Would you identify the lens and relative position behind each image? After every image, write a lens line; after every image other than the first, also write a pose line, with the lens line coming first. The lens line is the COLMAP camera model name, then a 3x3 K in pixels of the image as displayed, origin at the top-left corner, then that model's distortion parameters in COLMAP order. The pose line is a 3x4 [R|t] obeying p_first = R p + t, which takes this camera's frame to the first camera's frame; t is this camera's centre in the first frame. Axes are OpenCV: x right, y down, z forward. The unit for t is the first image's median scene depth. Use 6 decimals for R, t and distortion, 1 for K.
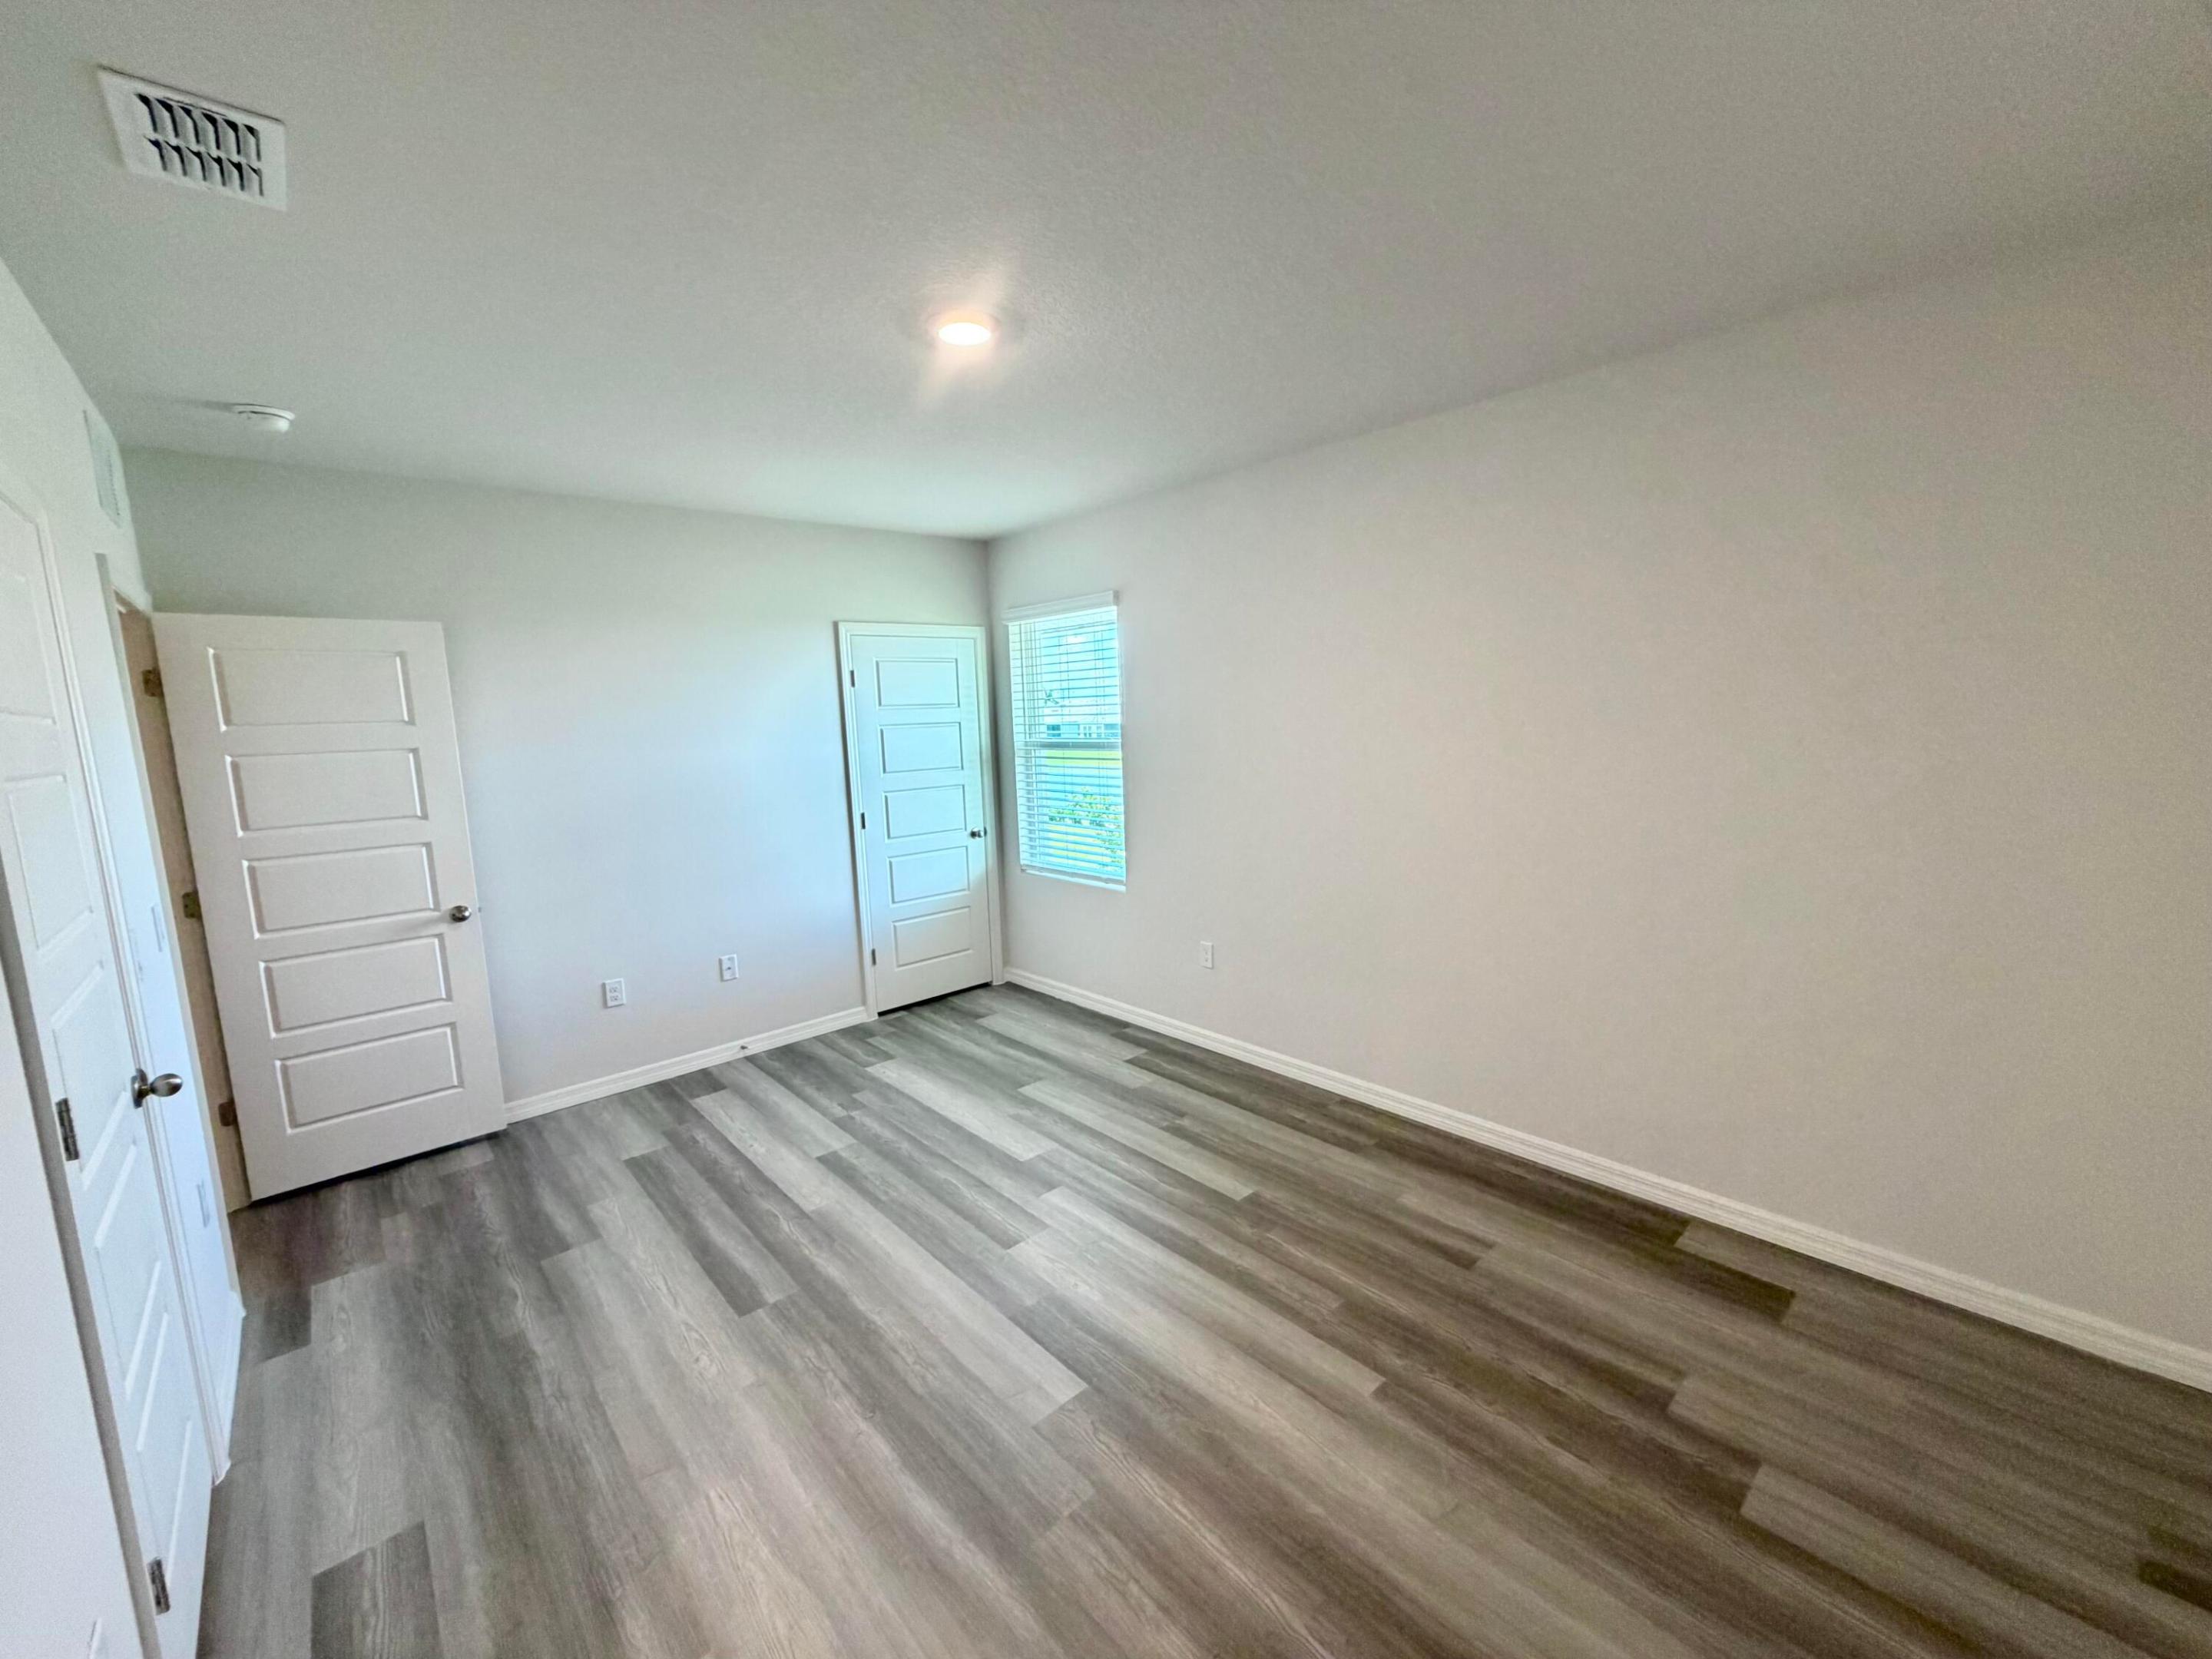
lens RADIAL K [[883.6, 0, 1099.3], [0, 883.6, 823.0], [0, 0, 1]] dist [-0.000131, 0.000805]
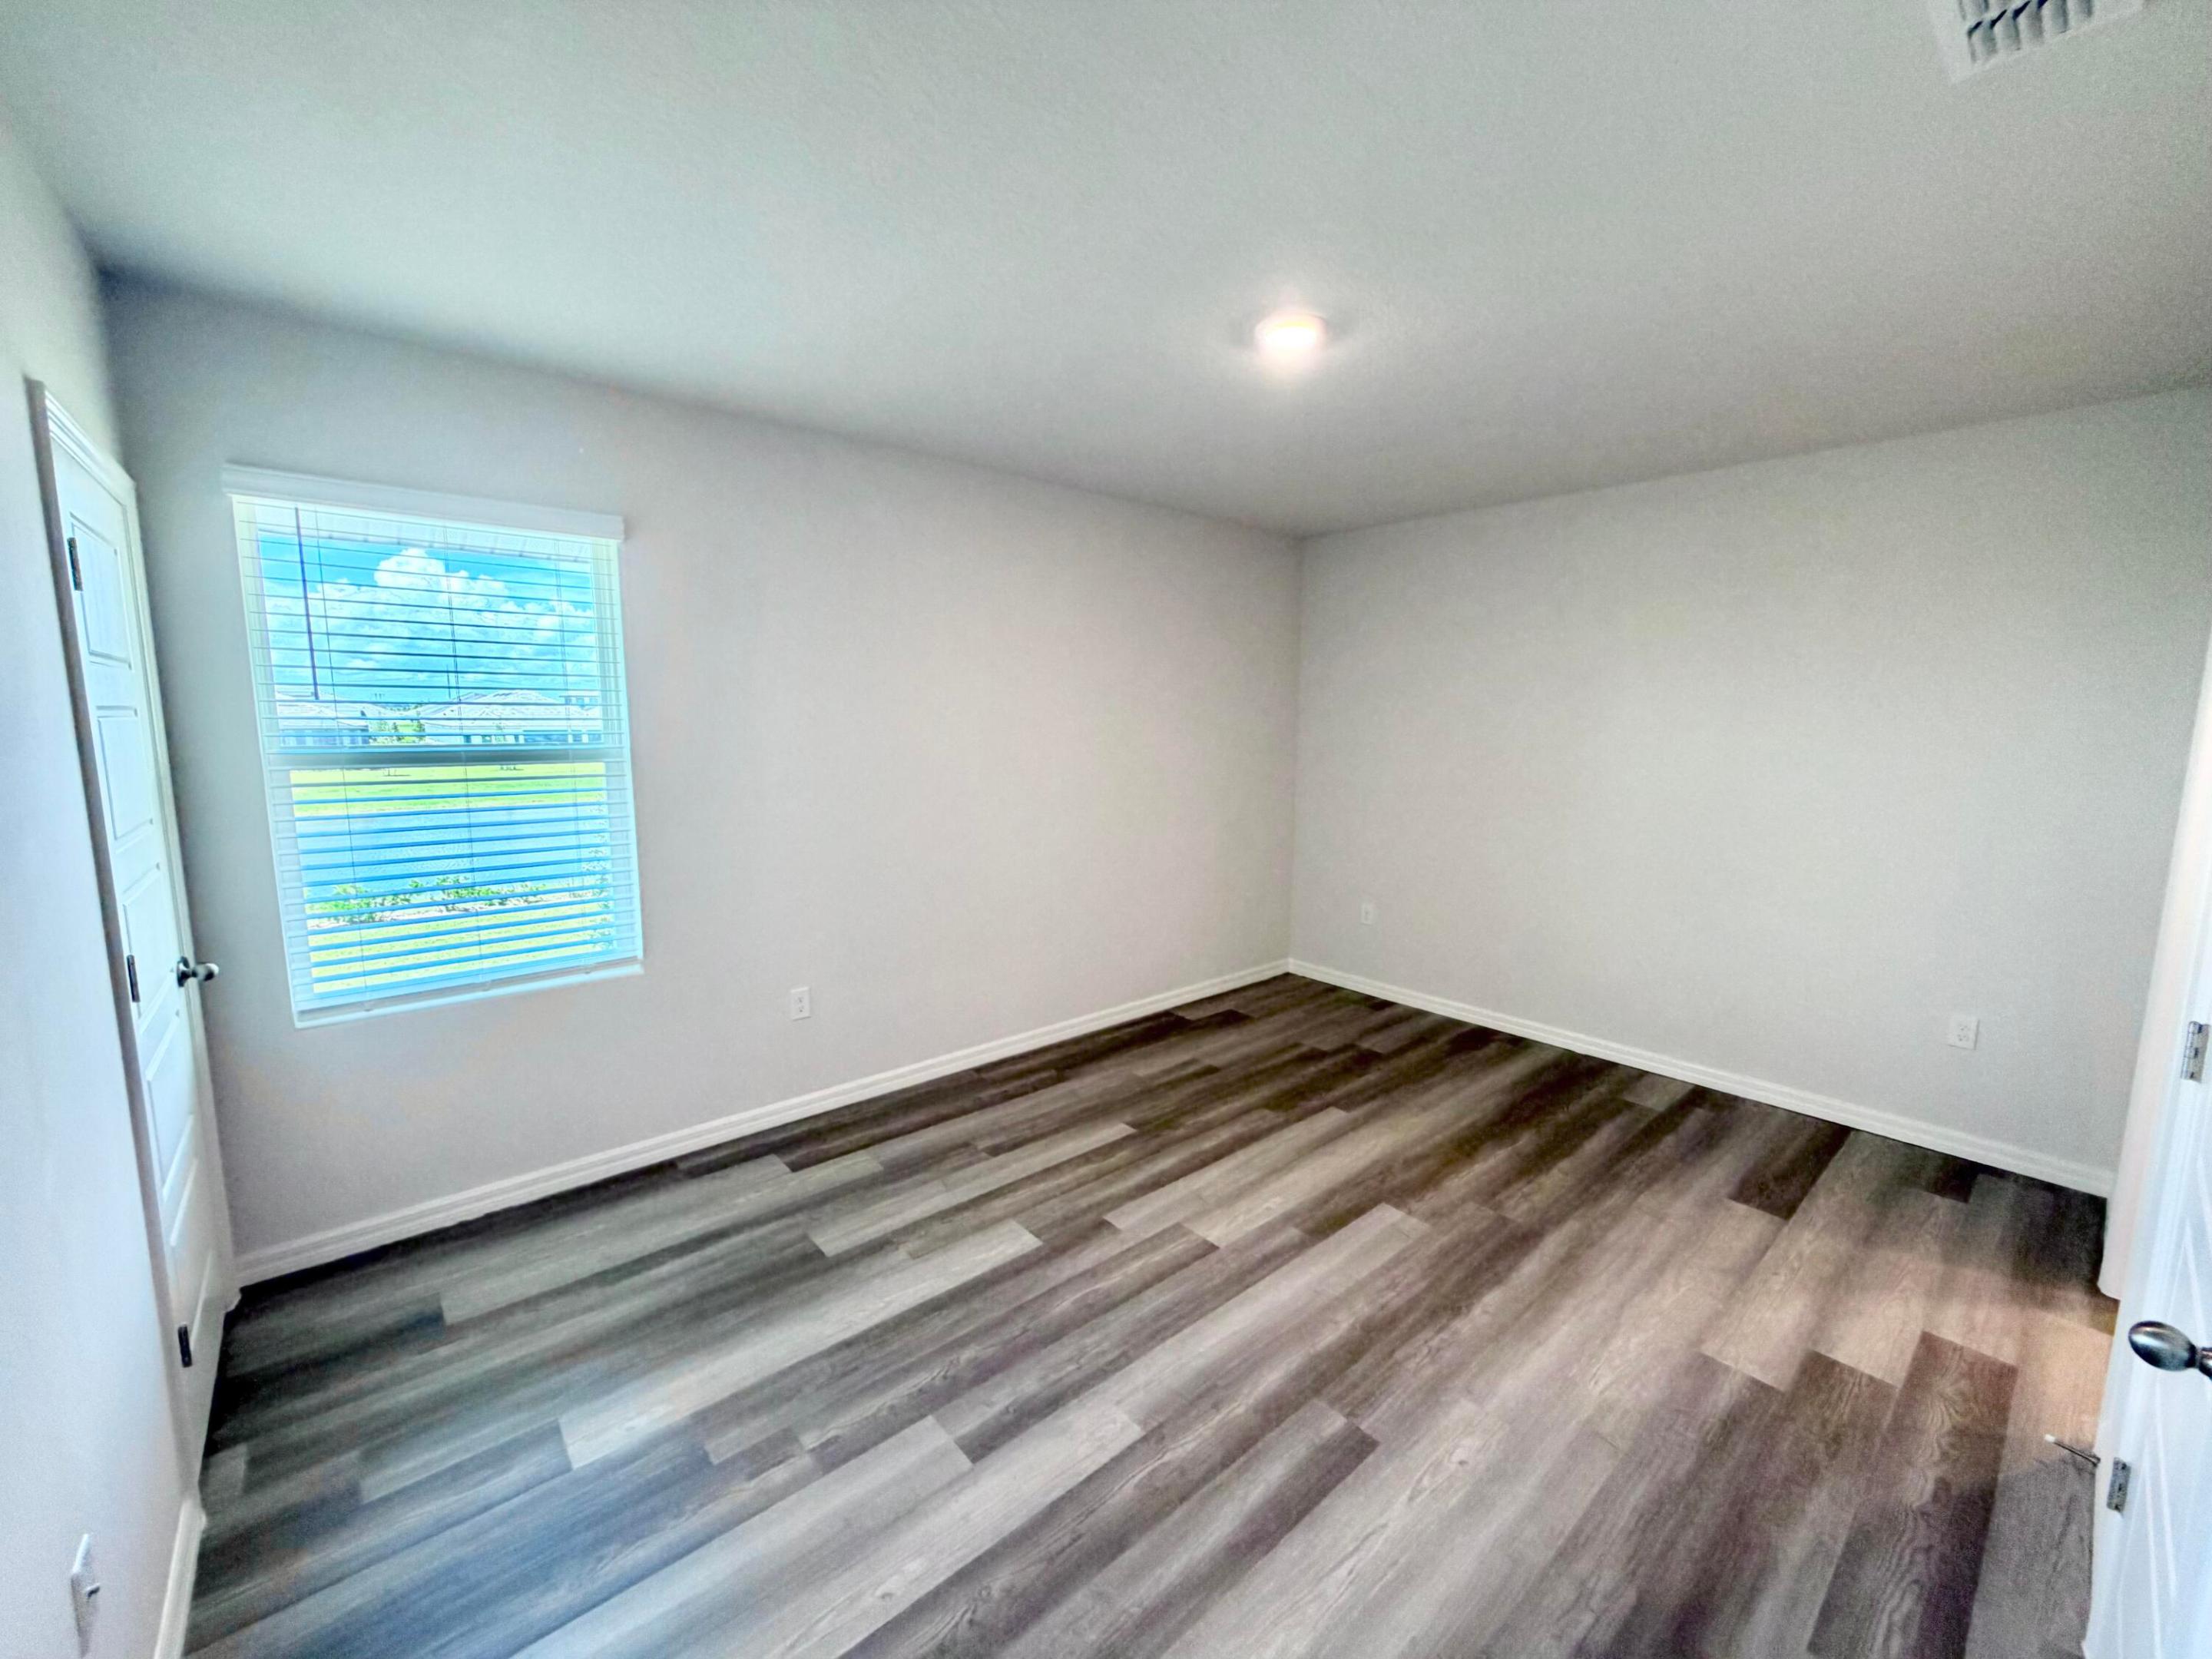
lens RADIAL K [[883.6, 0, 1093.4], [0, 883.6, 832.5], [0, 0, 1]] dist [-0.000131, 0.000805]
pose [[0.023902, -0.099000, 0.994800, -0.988077], [0.119134, 0.988276, 0.095488, -0.080223], [-0.992590, 0.116232, 0.035416, 0.998957]]
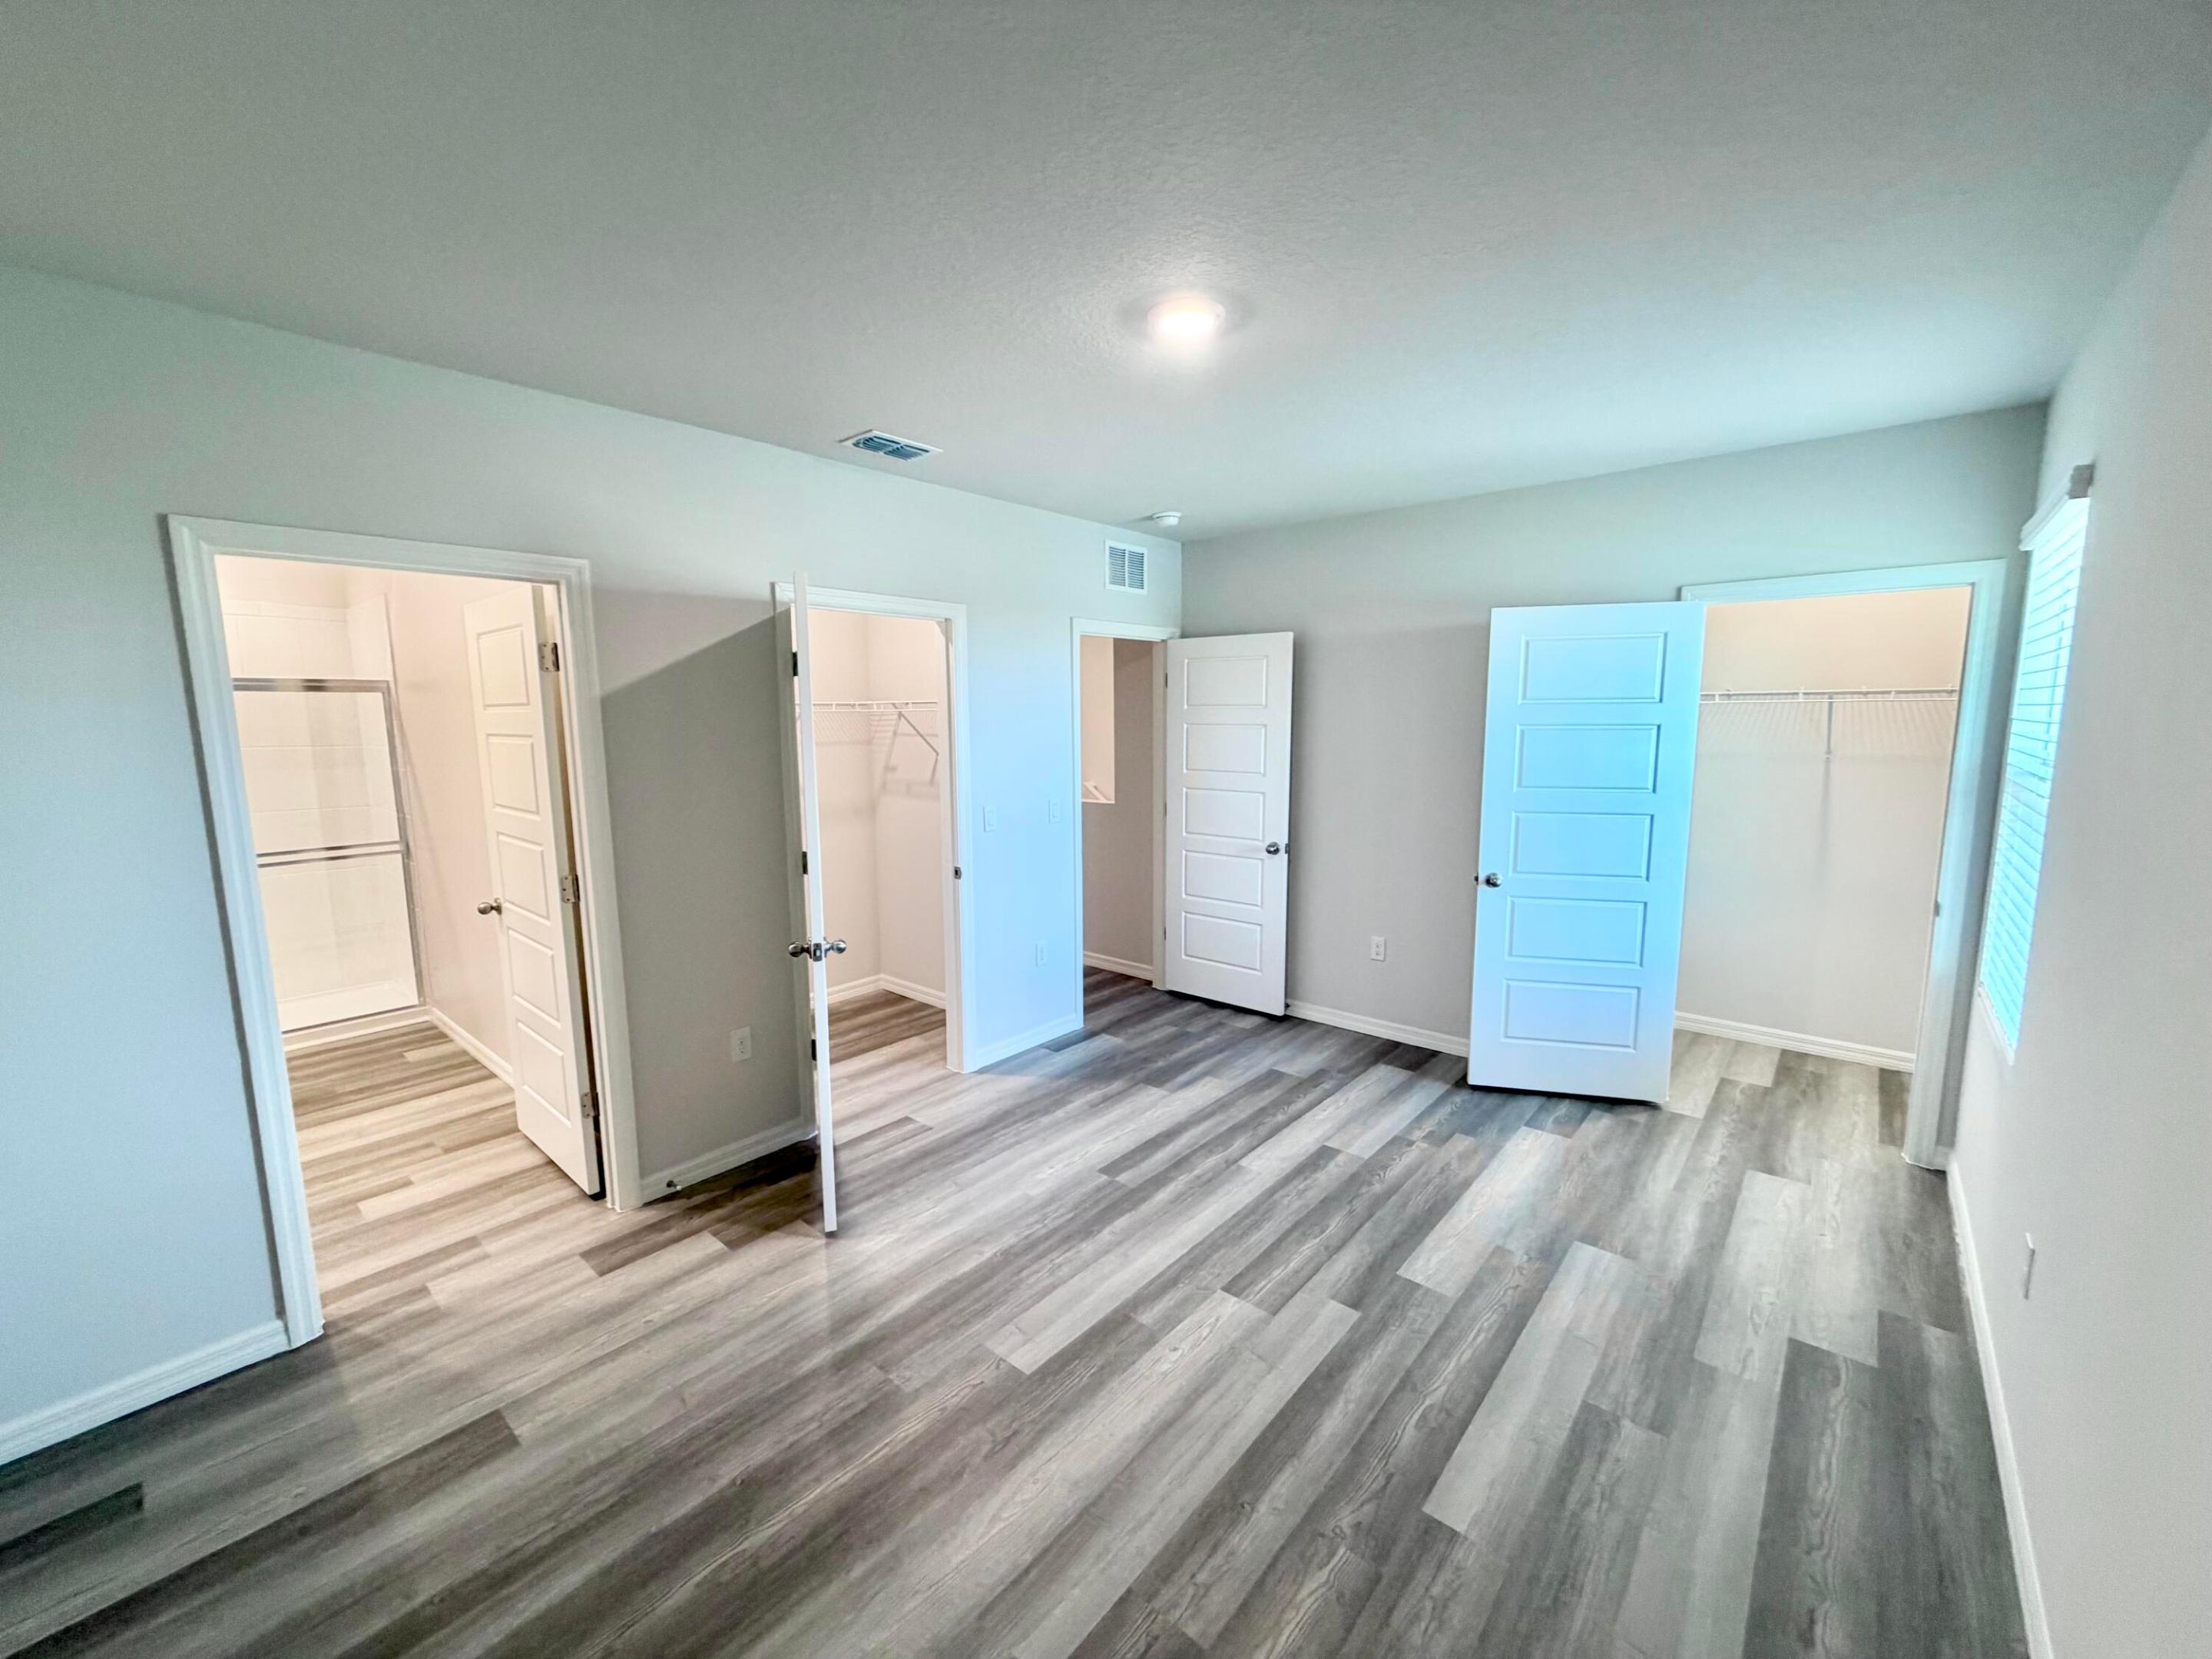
lens RADIAL K [[883.6, 0, 1102.3], [0, 883.6, 833.9], [0, 0, 1]] dist [-0.000131, 0.000805]
pose [[0.130428, 0.168387, -0.977054, 0.679030], [-0.121624, 0.980746, 0.152788, -0.114188], [0.983970, 0.098905, 0.148397, 0.654595]]
